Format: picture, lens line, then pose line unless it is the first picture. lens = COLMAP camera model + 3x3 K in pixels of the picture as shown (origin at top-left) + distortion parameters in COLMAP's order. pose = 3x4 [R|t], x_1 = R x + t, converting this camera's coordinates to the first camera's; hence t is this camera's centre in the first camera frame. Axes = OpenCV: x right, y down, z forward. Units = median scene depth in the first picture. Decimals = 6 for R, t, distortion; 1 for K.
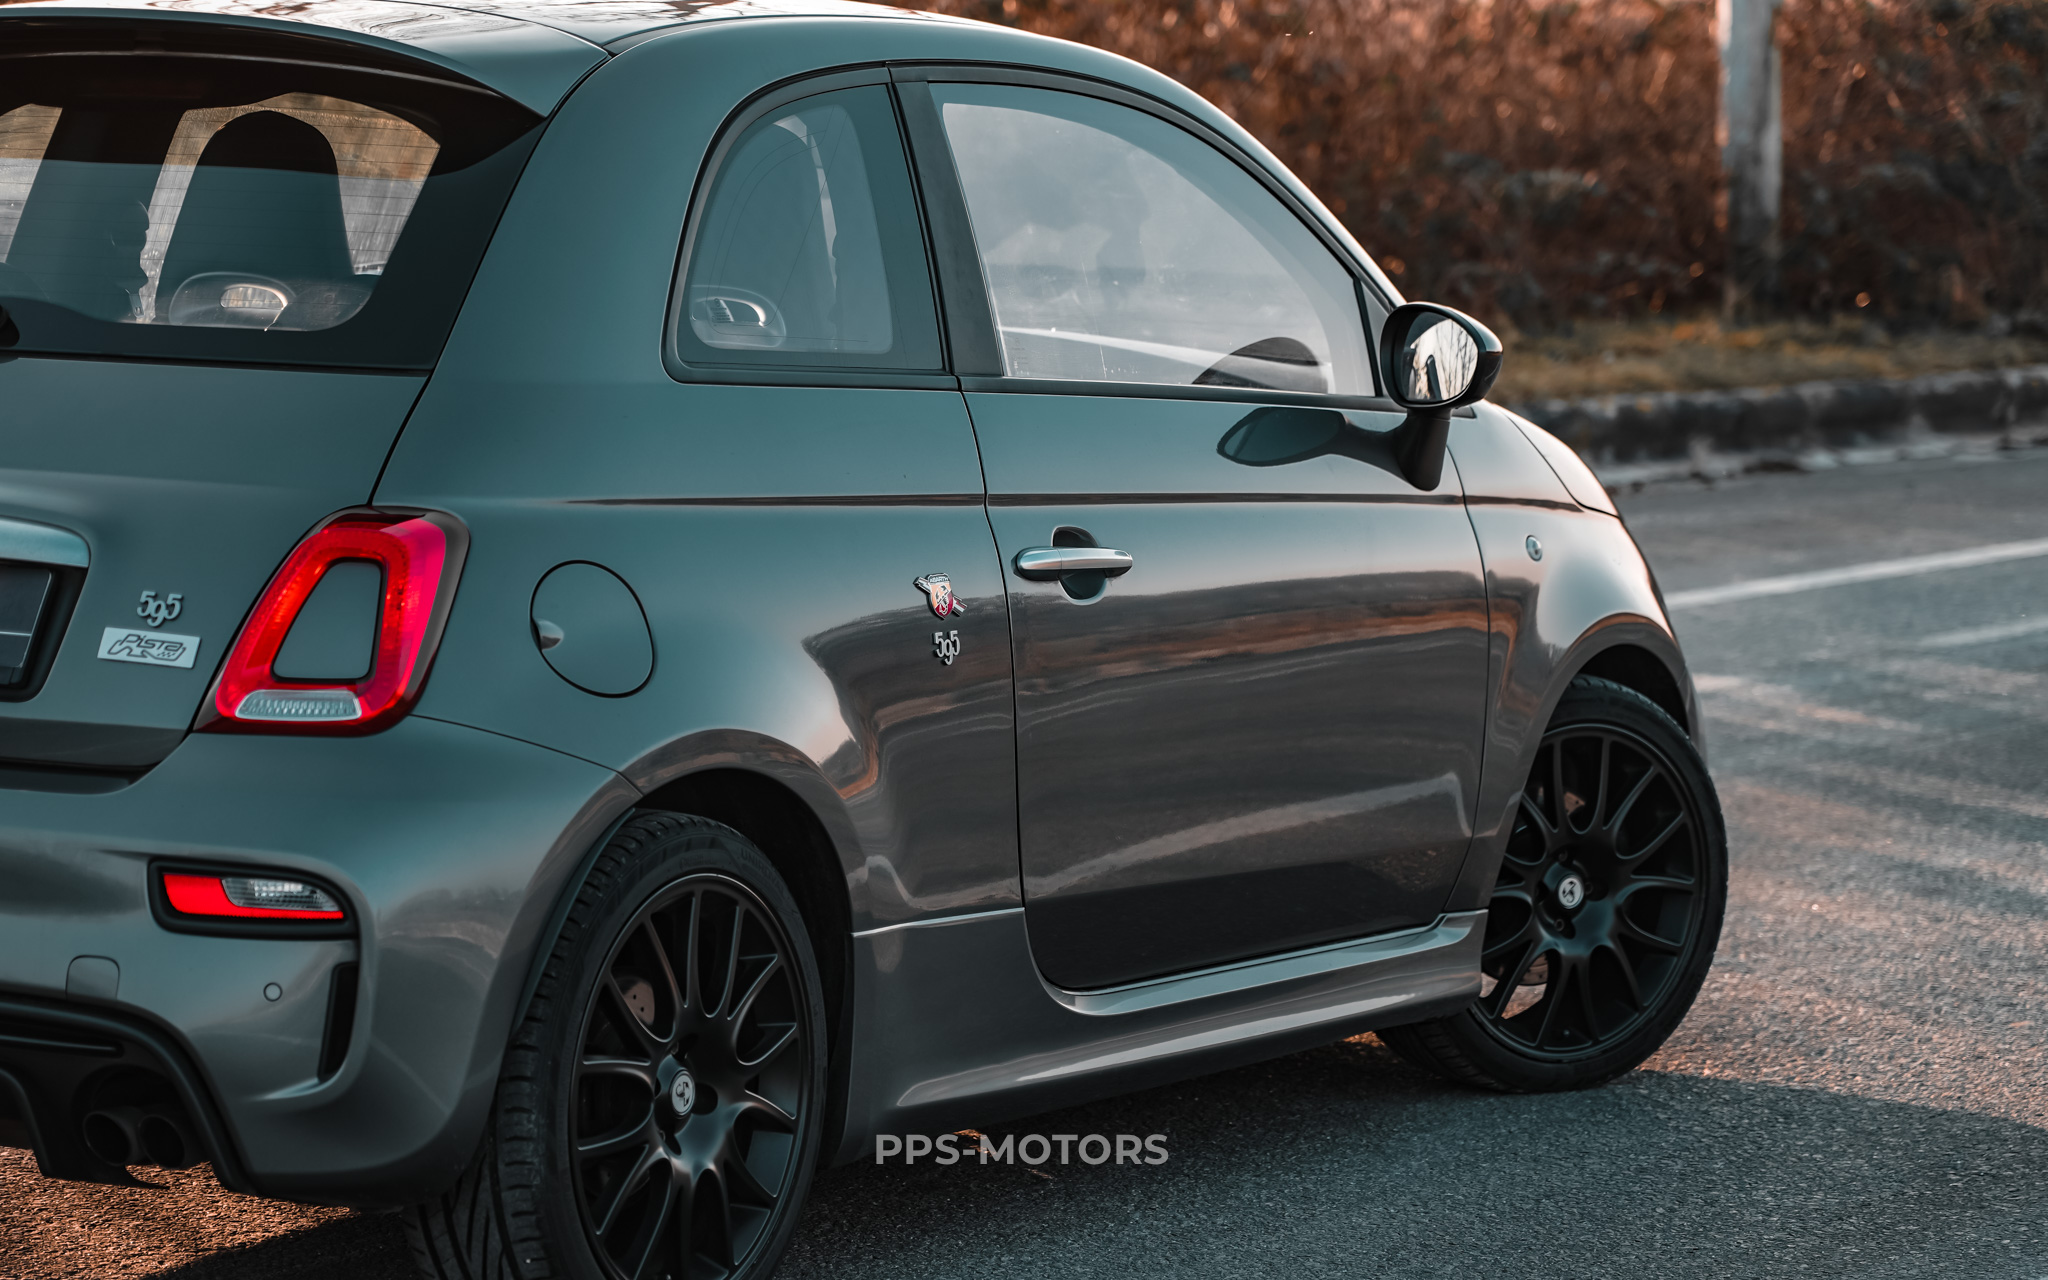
lens RADIAL K [[6201.9, 0, 1089.5], [0, 6201.9, 578.6], [0, 0, 1]] dist [-0.025903, 0.000000]
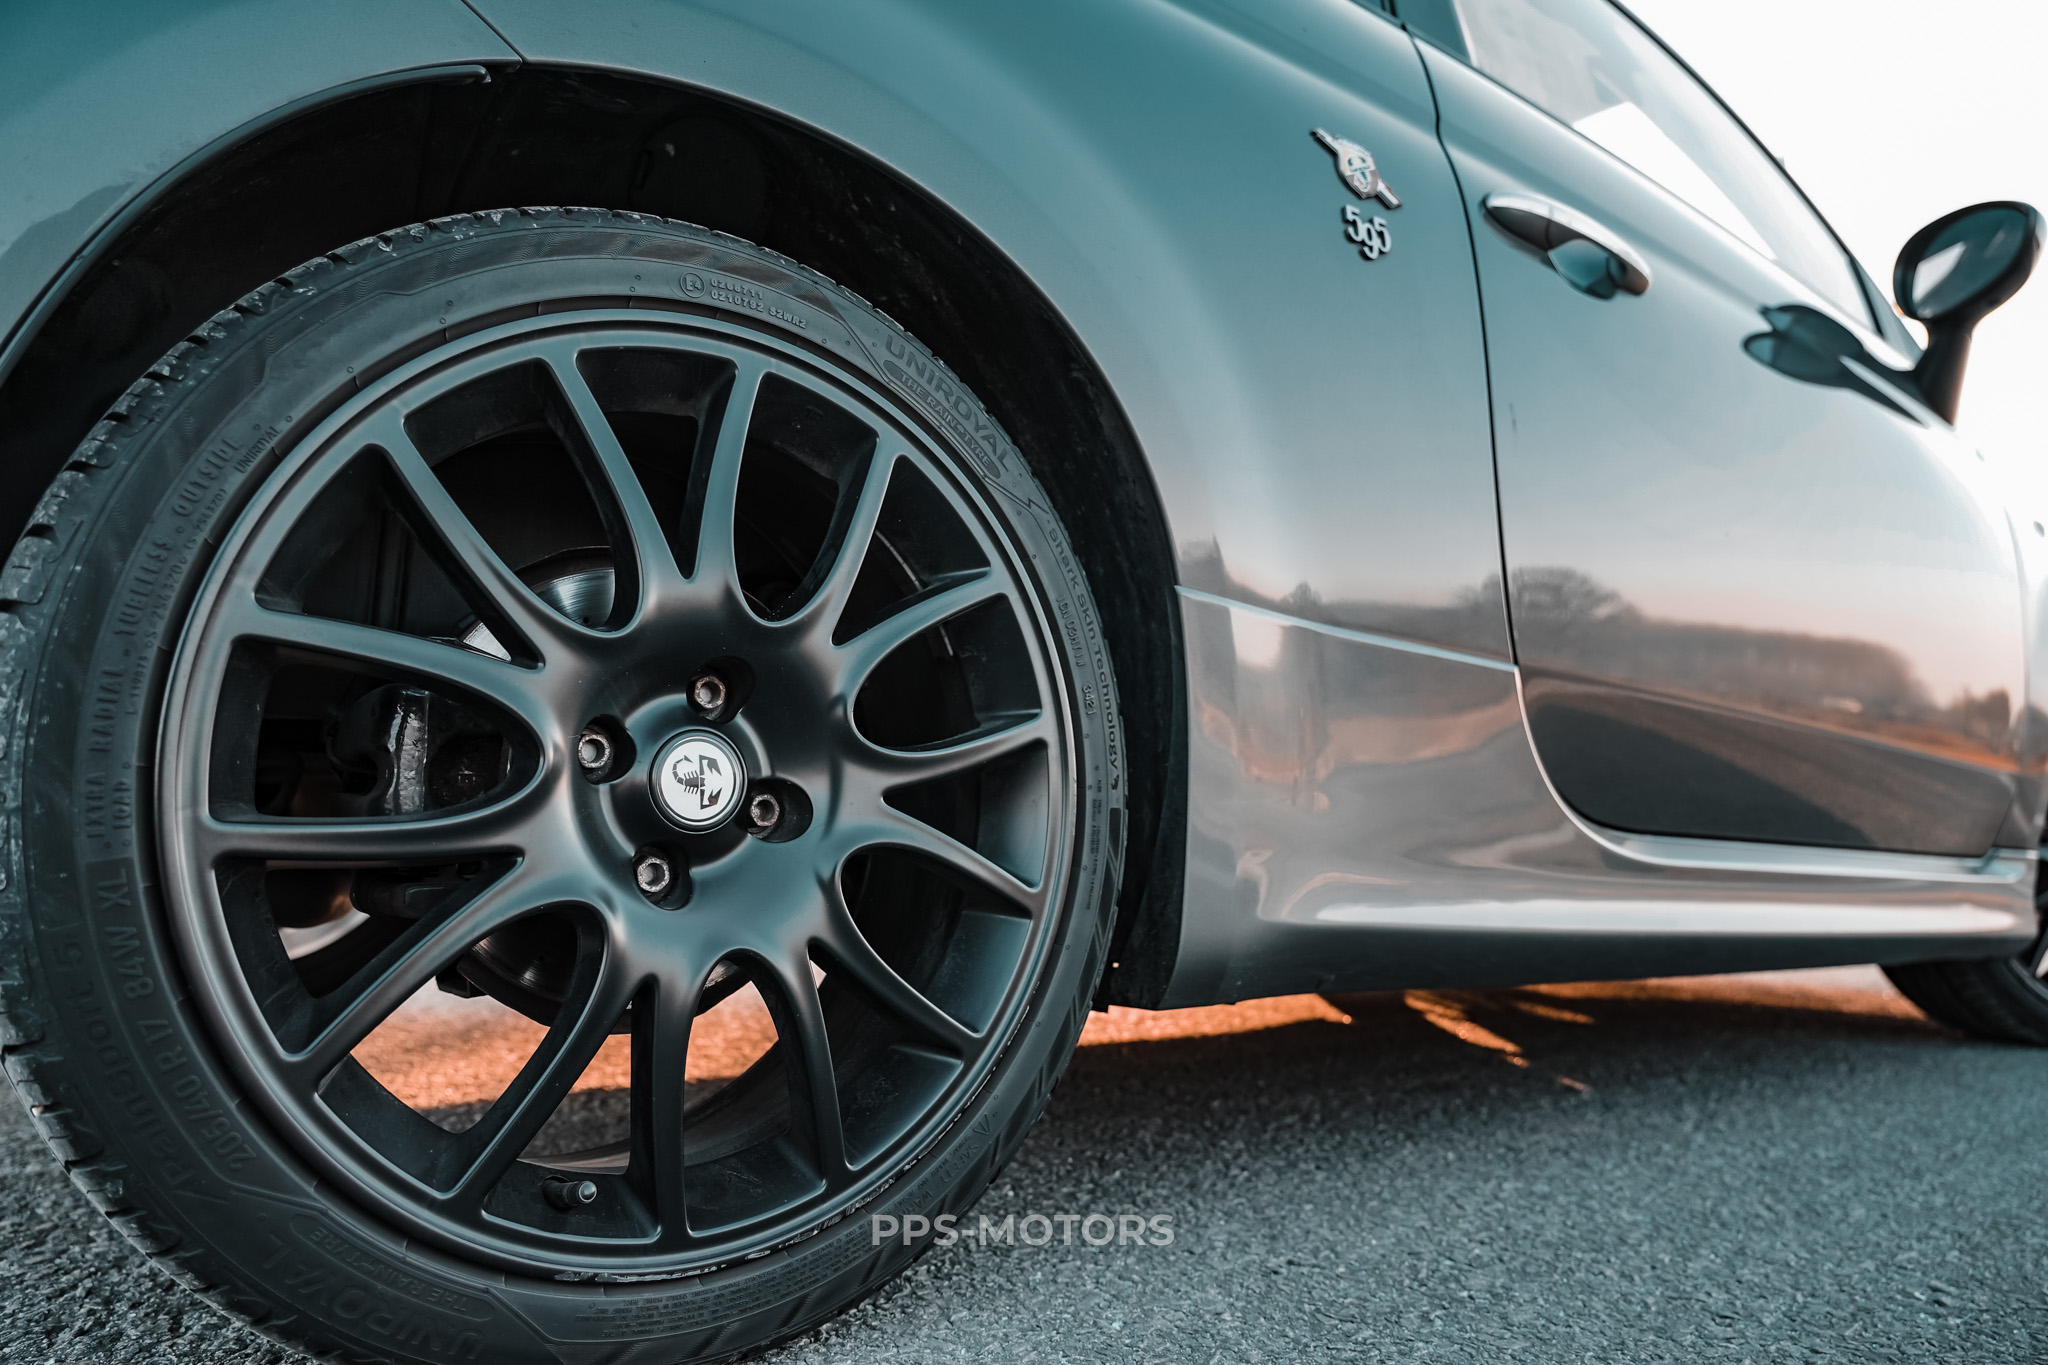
lens RADIAL K [[1365.7, 0, 1022.1], [0, 1365.7, 678.2], [0, 0, 1]] dist [-0.027127, 0.003428]
pose [[0.919740, -0.045263, -0.389909, -0.002152], [-0.037351, 0.978730, -0.201724, 0.094791], [0.390747, 0.200098, 0.898487, 0.908152]]
